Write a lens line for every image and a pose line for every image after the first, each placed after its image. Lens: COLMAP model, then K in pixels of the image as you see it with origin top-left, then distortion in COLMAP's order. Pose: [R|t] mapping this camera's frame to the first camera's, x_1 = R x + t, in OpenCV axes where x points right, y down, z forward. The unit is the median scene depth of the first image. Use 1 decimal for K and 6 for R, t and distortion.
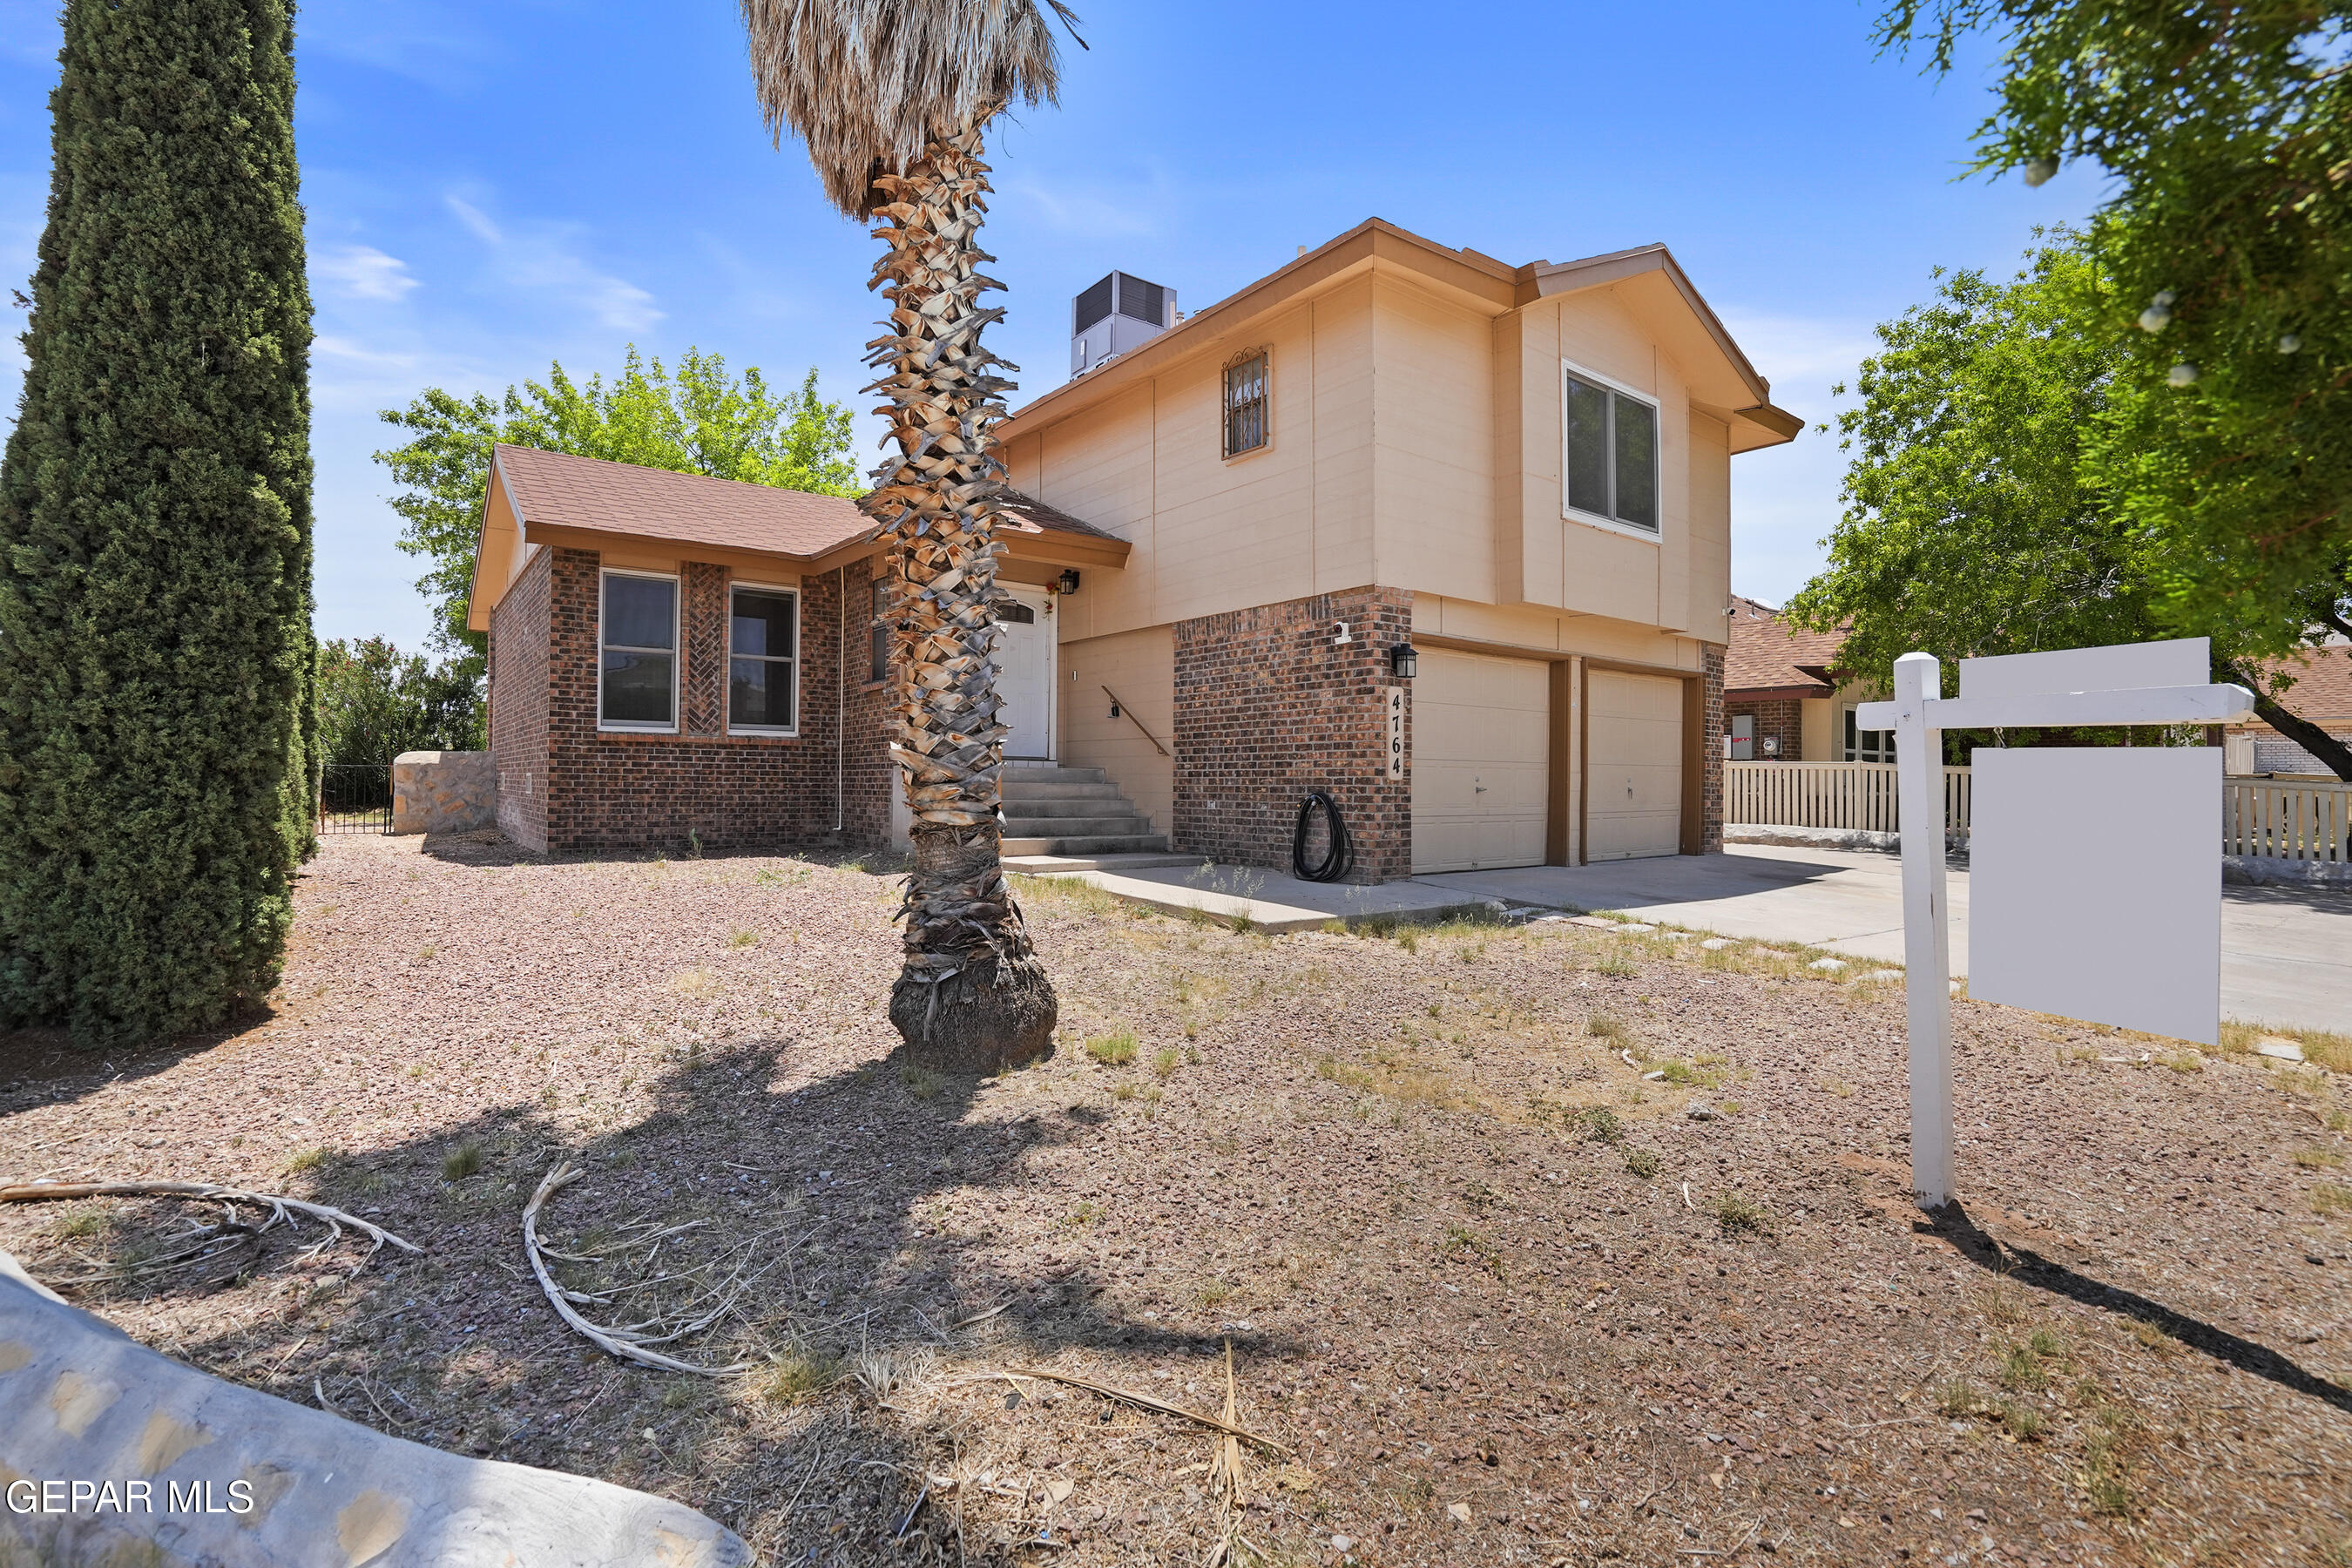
lens RADIAL K [[1082.4, 0, 1176.7], [0, 1082.4, 720.6], [0, 0, 1]] dist [-0.043128, 0.022632]
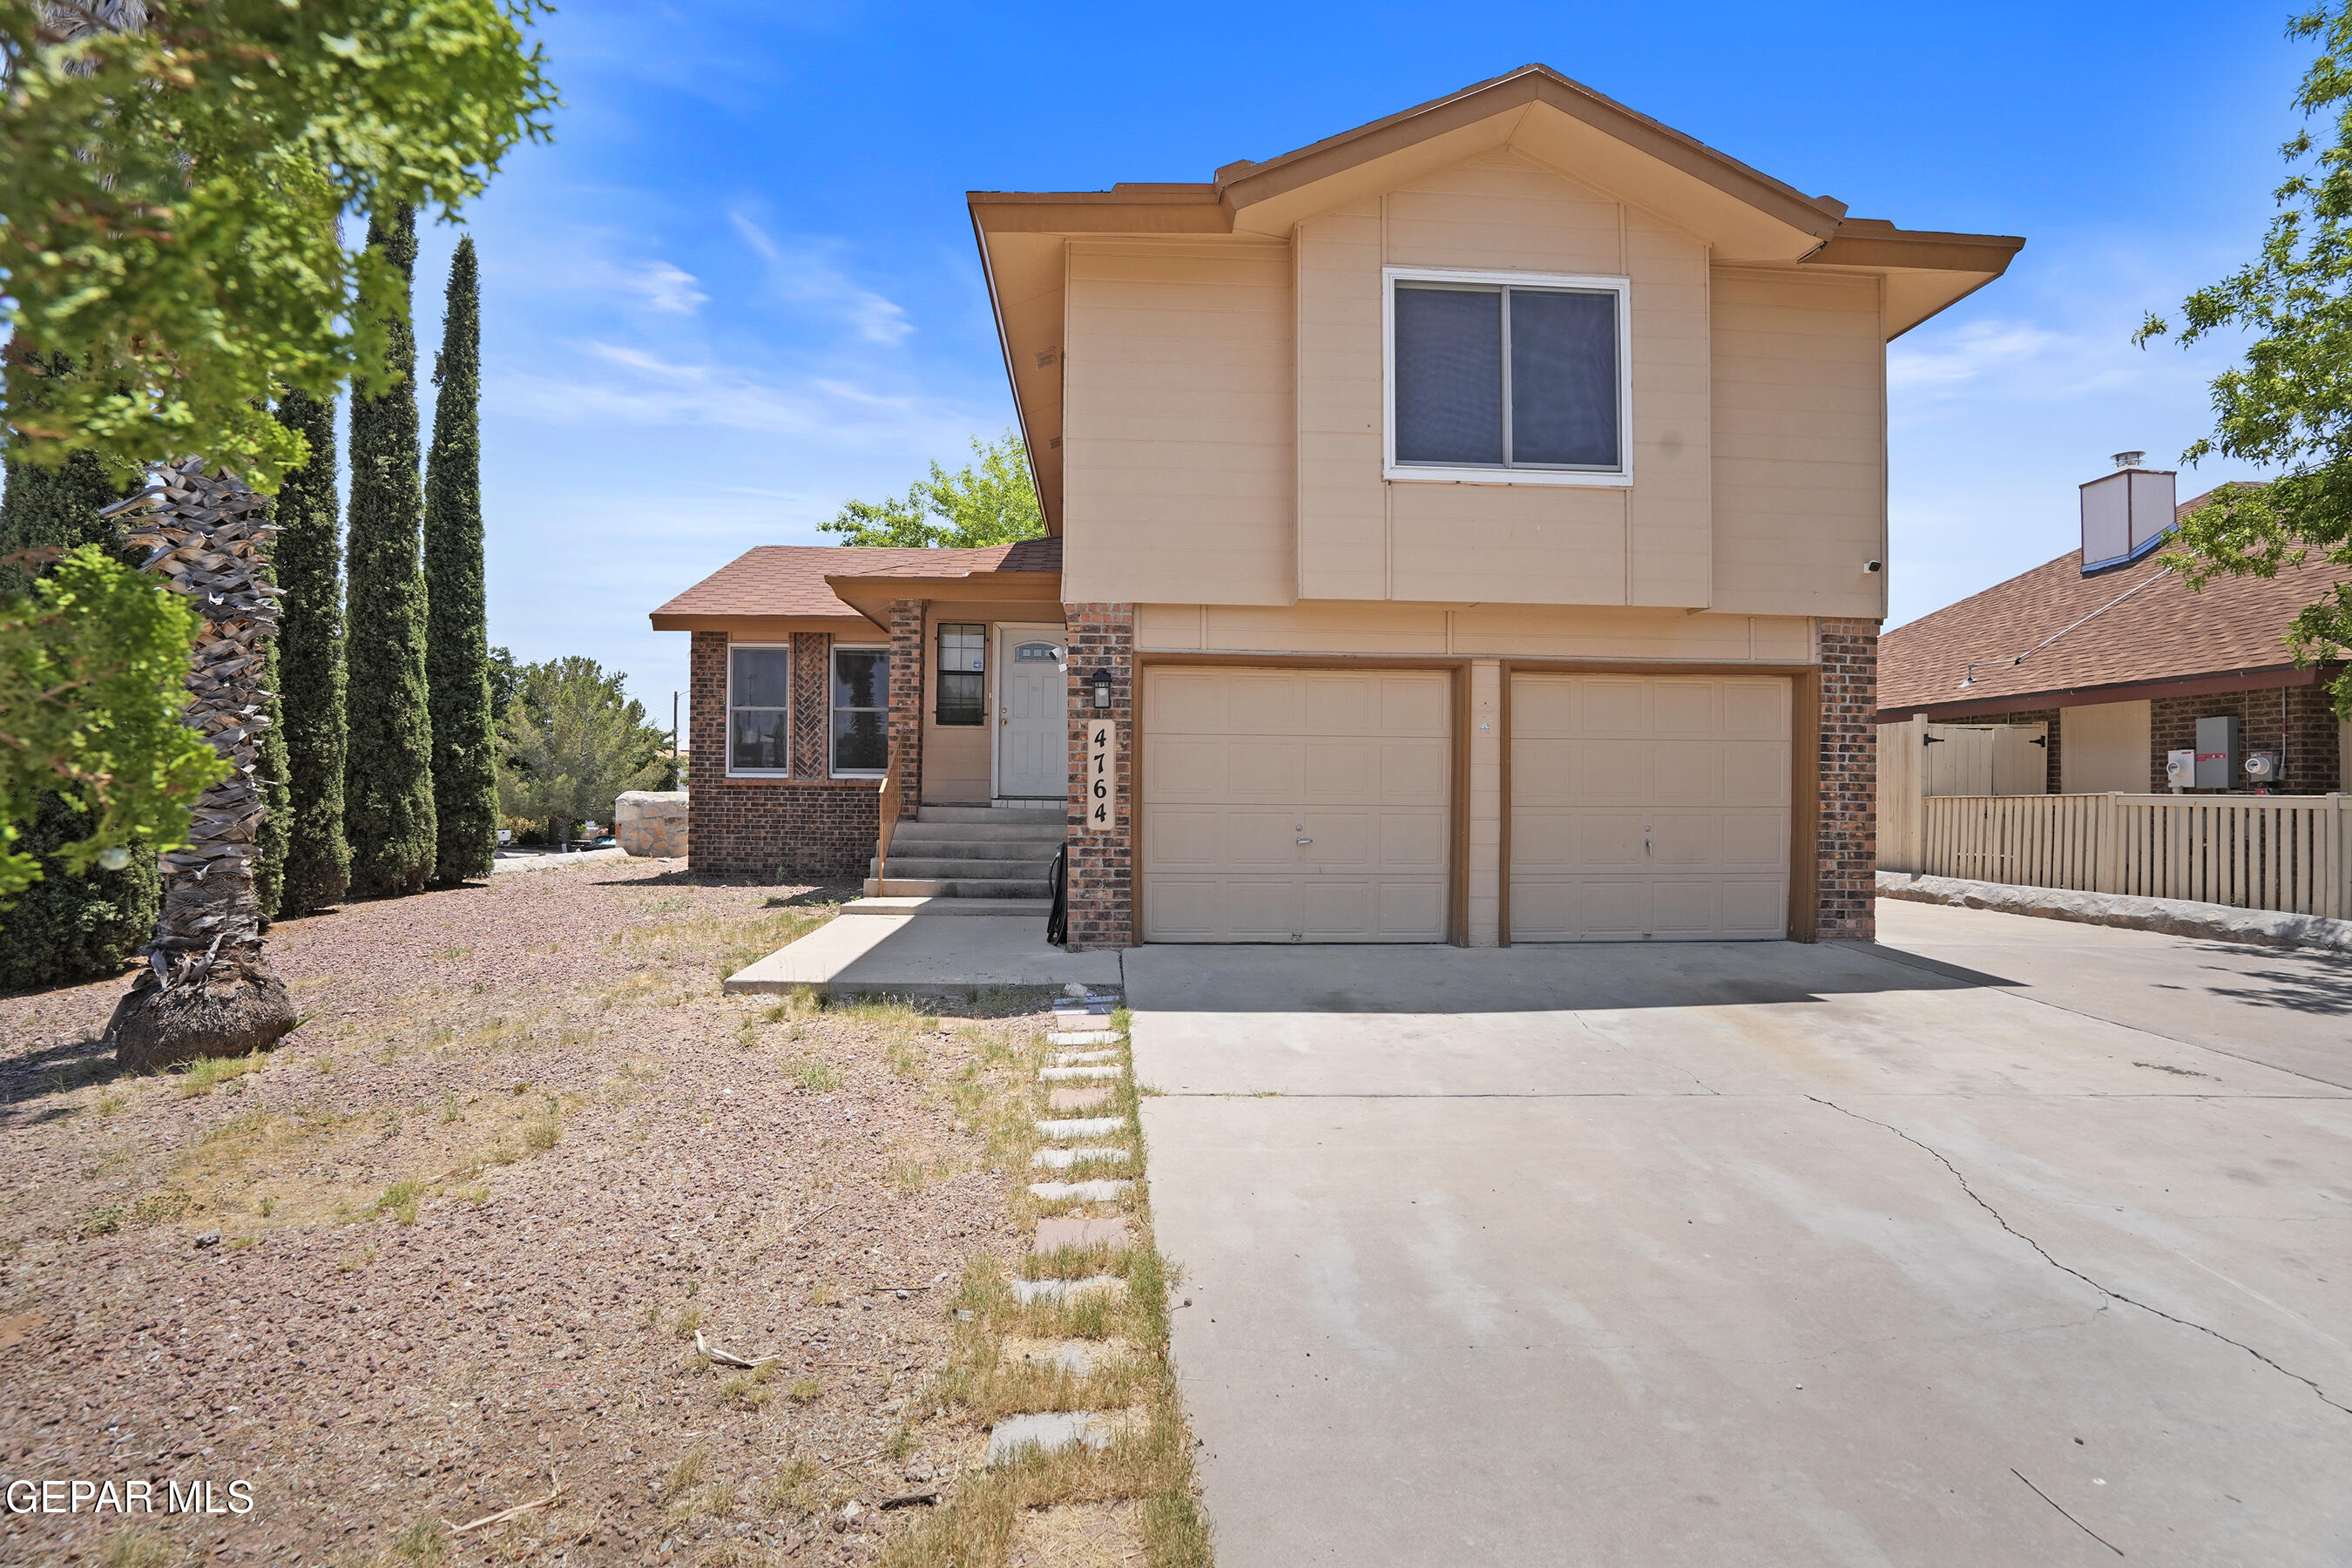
lens RADIAL K [[1098.5, 0, 1164.0], [0, 1098.5, 740.0], [0, 0, 1]] dist [-0.050009, 0.024293]
pose [[0.827201, -0.031885, -0.561001, 0.603457], [0.029946, 0.999471, -0.012650, -0.002519], [0.561108, -0.006336, 0.827718, 0.261844]]
